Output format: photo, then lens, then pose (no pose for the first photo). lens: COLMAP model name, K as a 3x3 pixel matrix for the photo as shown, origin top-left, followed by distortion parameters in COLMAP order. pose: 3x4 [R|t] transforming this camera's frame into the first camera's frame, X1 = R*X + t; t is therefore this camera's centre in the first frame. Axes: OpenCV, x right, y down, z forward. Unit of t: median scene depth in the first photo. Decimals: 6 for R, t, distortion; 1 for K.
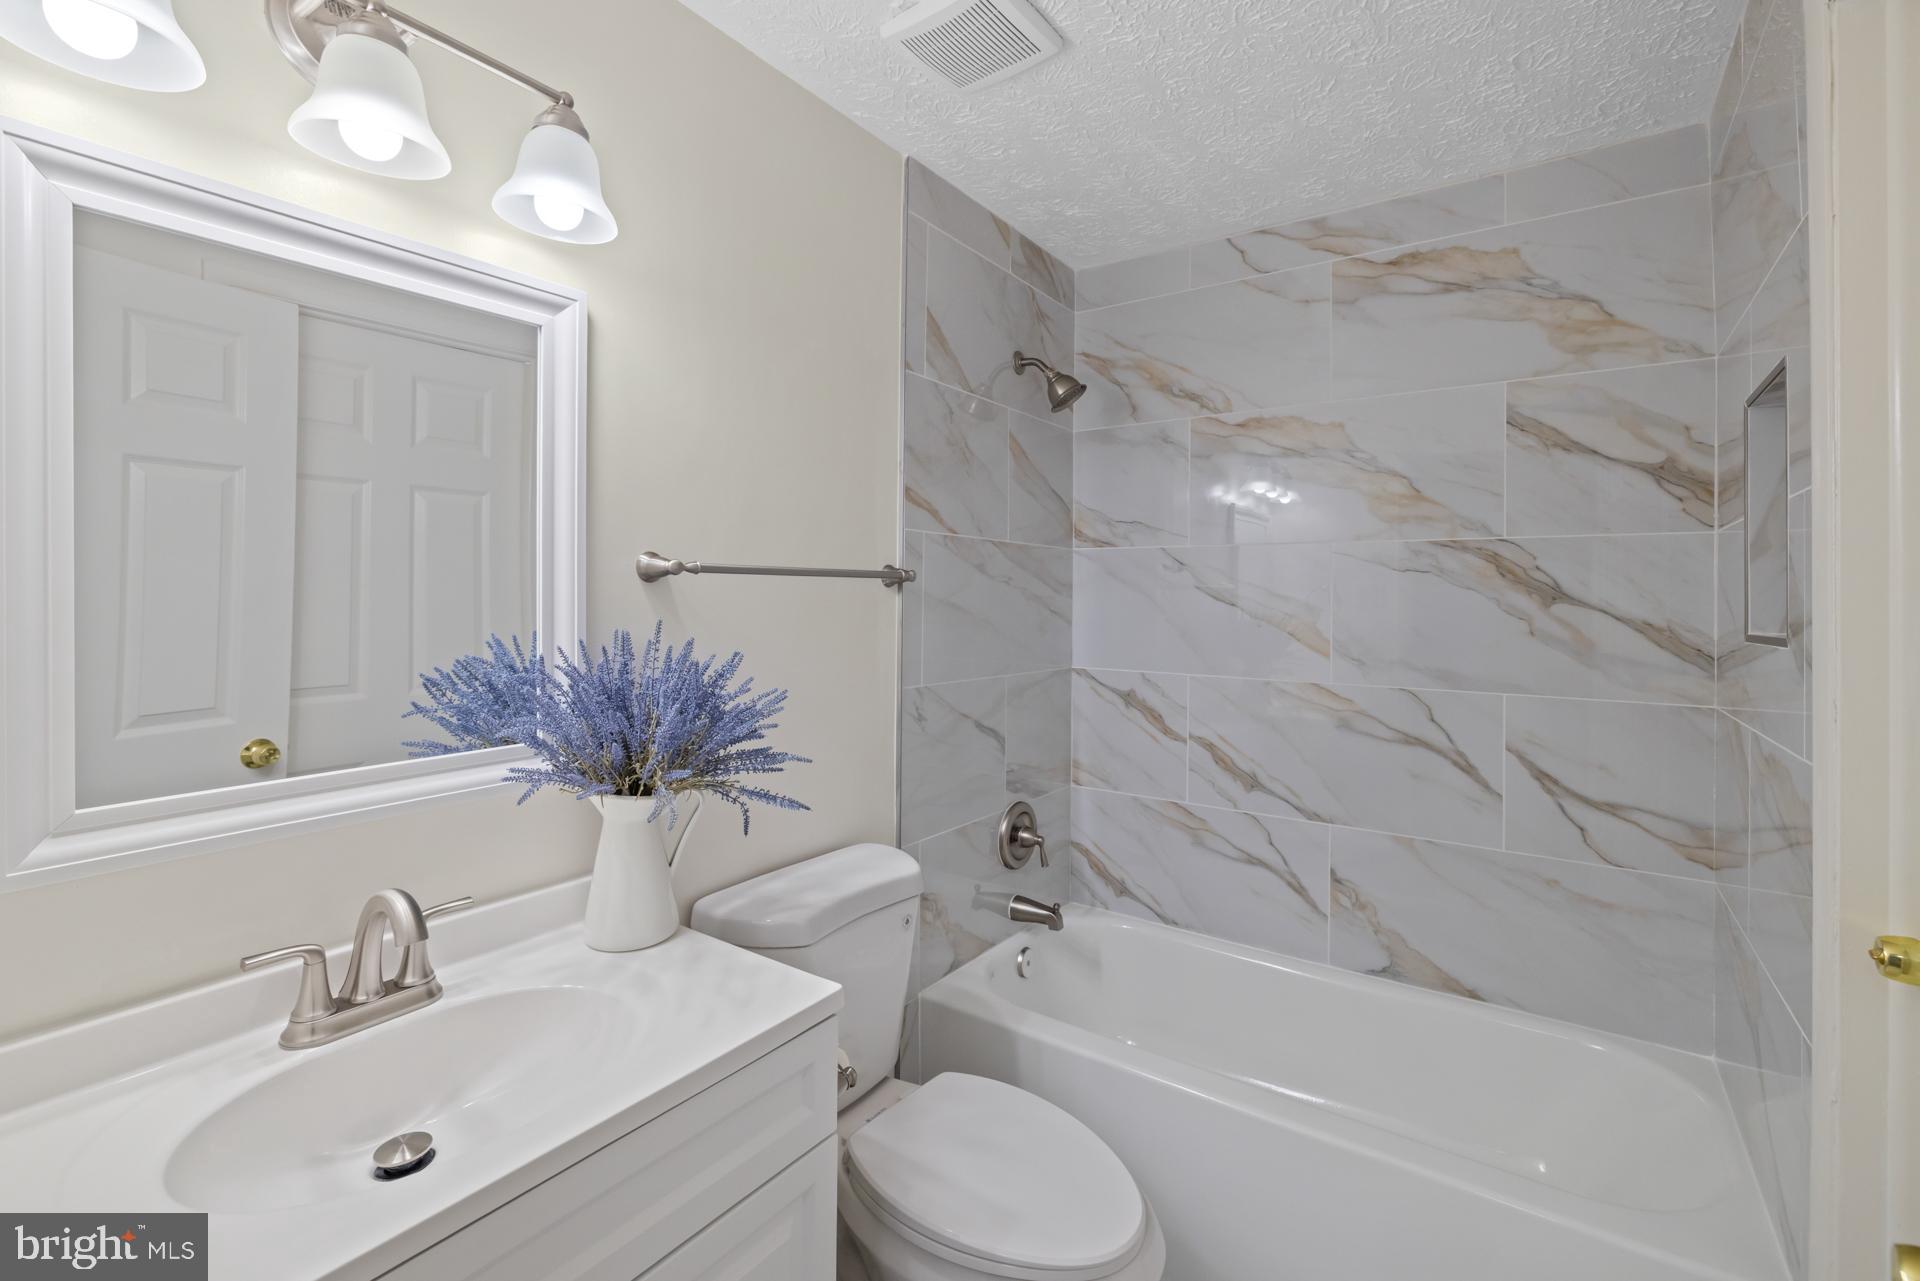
lens RADIAL K [[821.8, 0, 960.7], [0, 821.8, 605.6], [0, 0, 1]] dist [-0.001655, 0.000325]
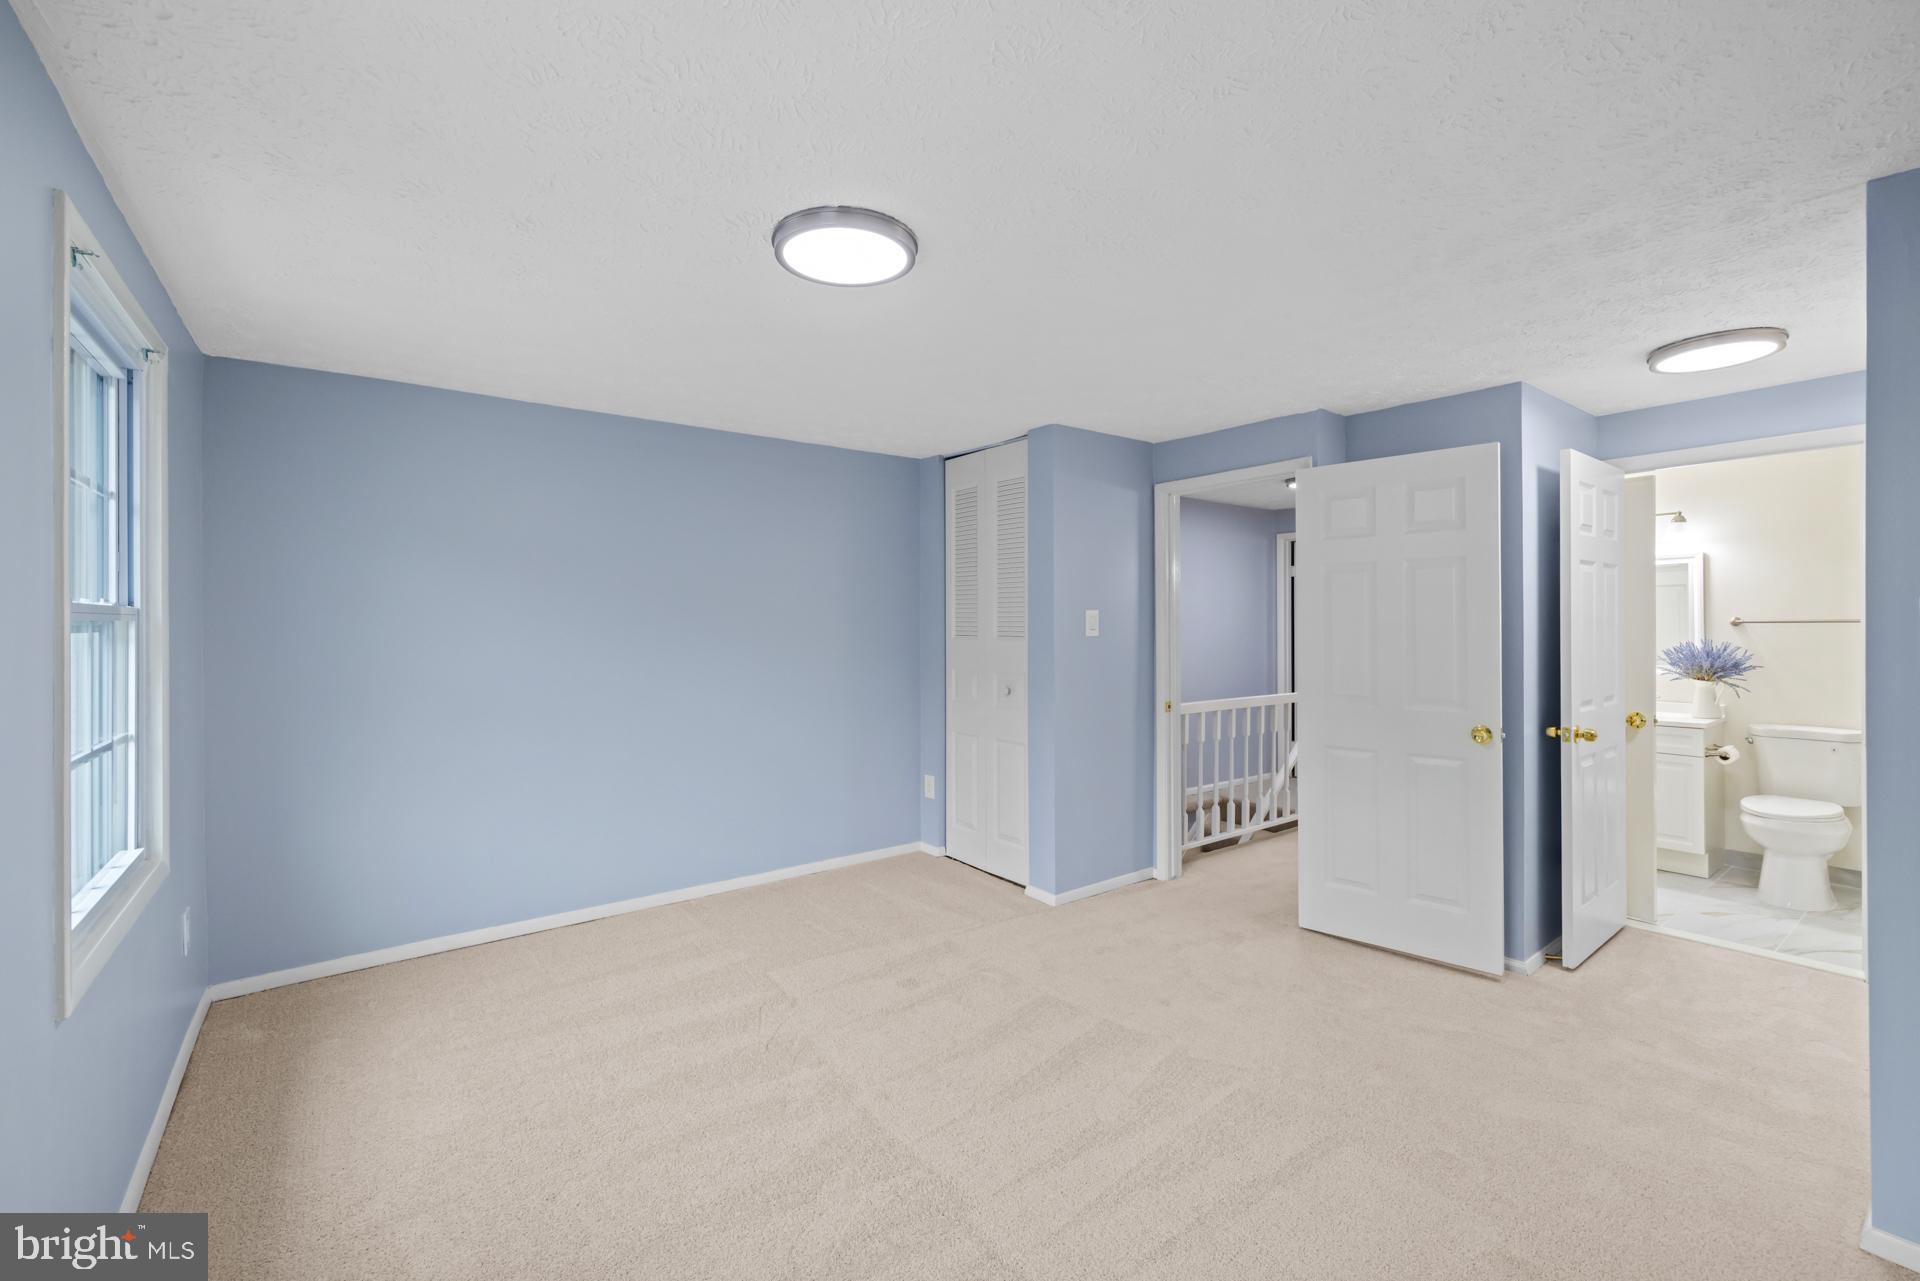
lens RADIAL K [[812.1, 0, 957.7], [0, 812.1, 622.5], [0, 0, 1]] dist [-0.000747, -0.000060]
pose [[-0.286579, 0.001139, -0.958056, 2.235901], [0.003549, 0.999994, 0.000127, -0.031846], [0.958050, -0.003363, -0.286581, -0.673271]]
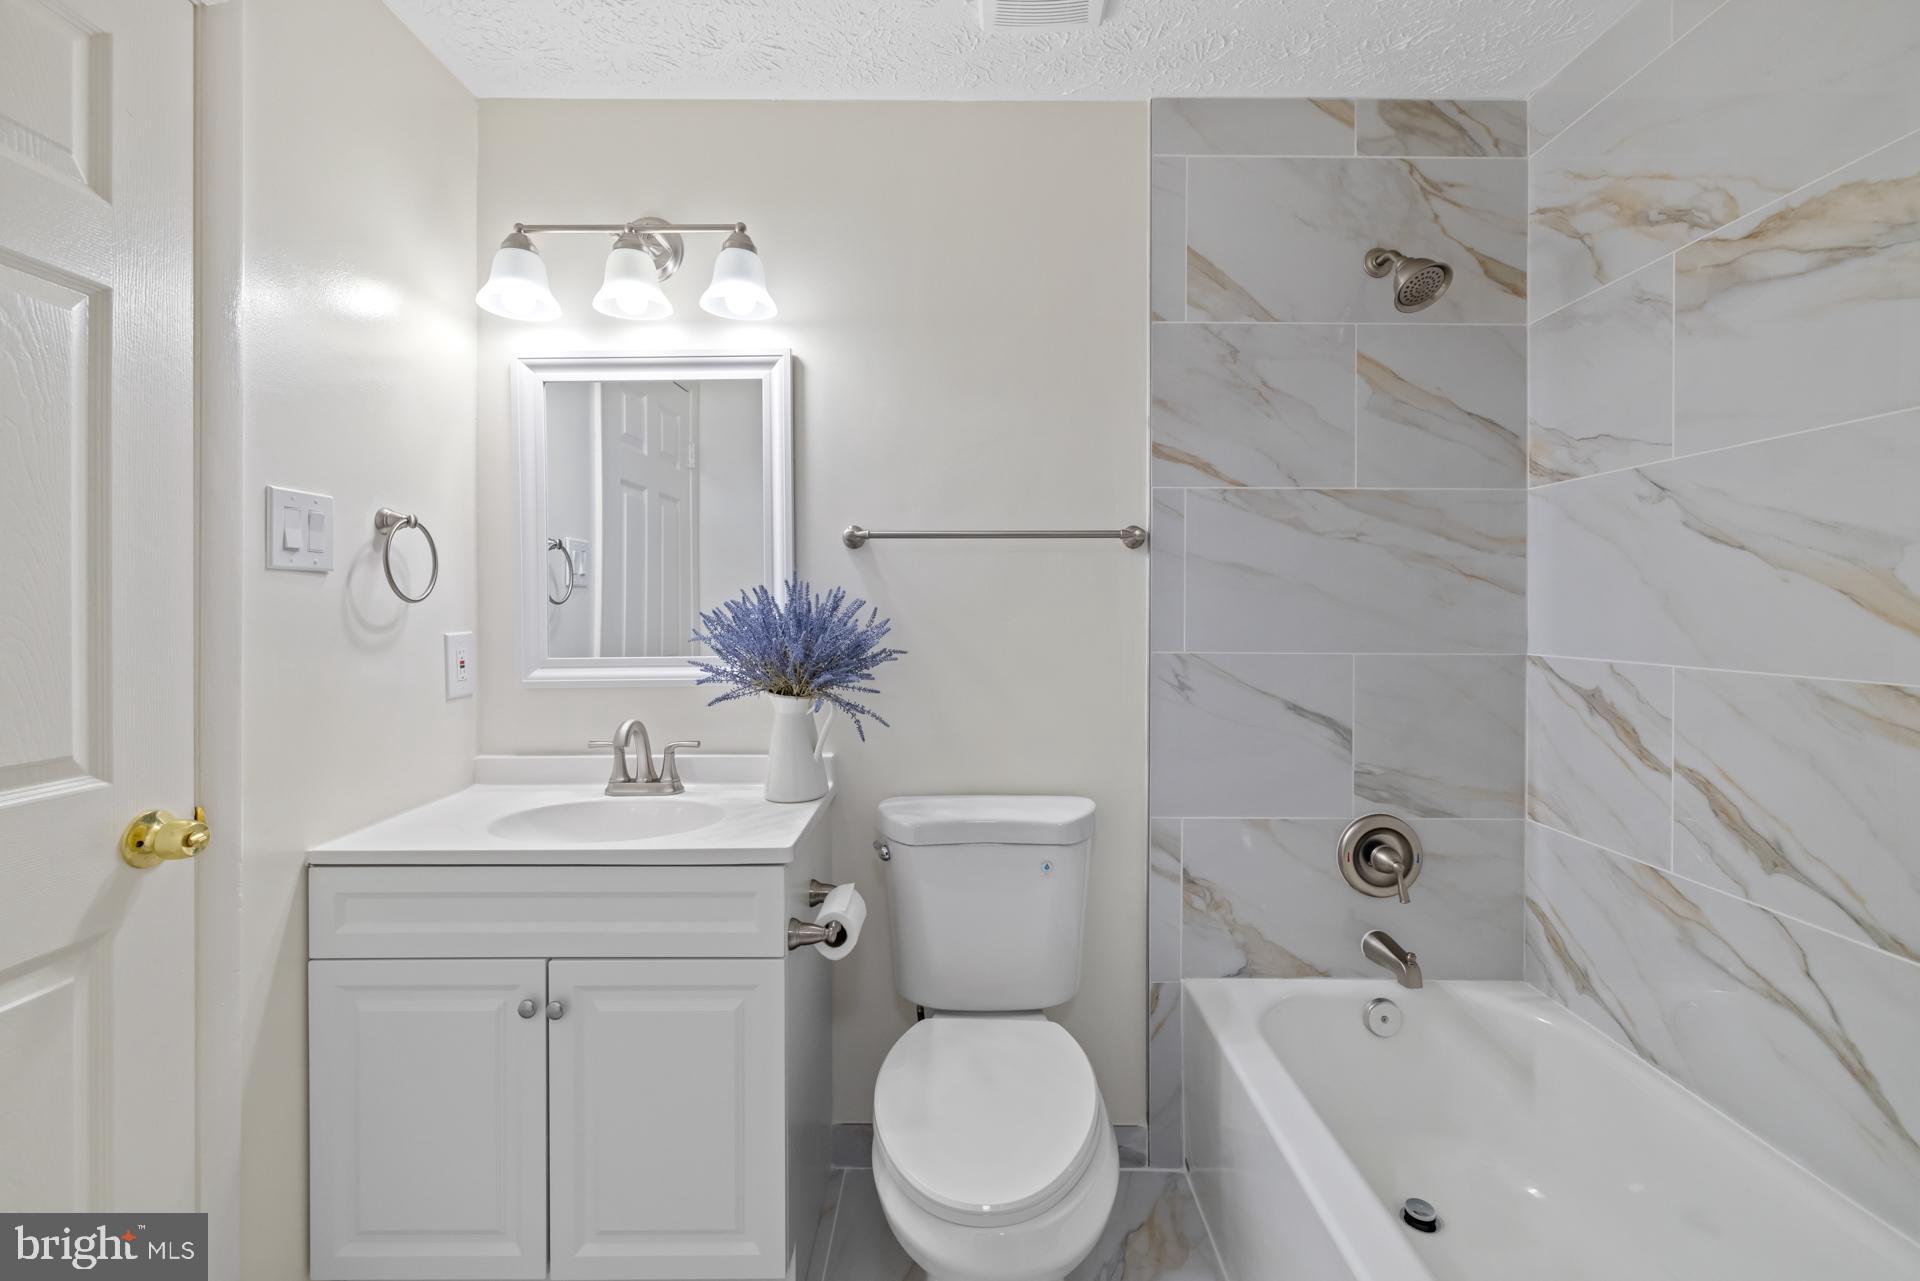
lens RADIAL K [[791.1, 0, 961.5], [0, 791.1, 617.9], [0, 0, 1]] dist [-0.000385, 0.000116]
pose [[0.597056, 0.002493, -0.802196, 0.445394], [-0.001411, 0.999997, 0.002058, 0.047991], [0.802198, -0.000097, 0.597057, 0.217779]]
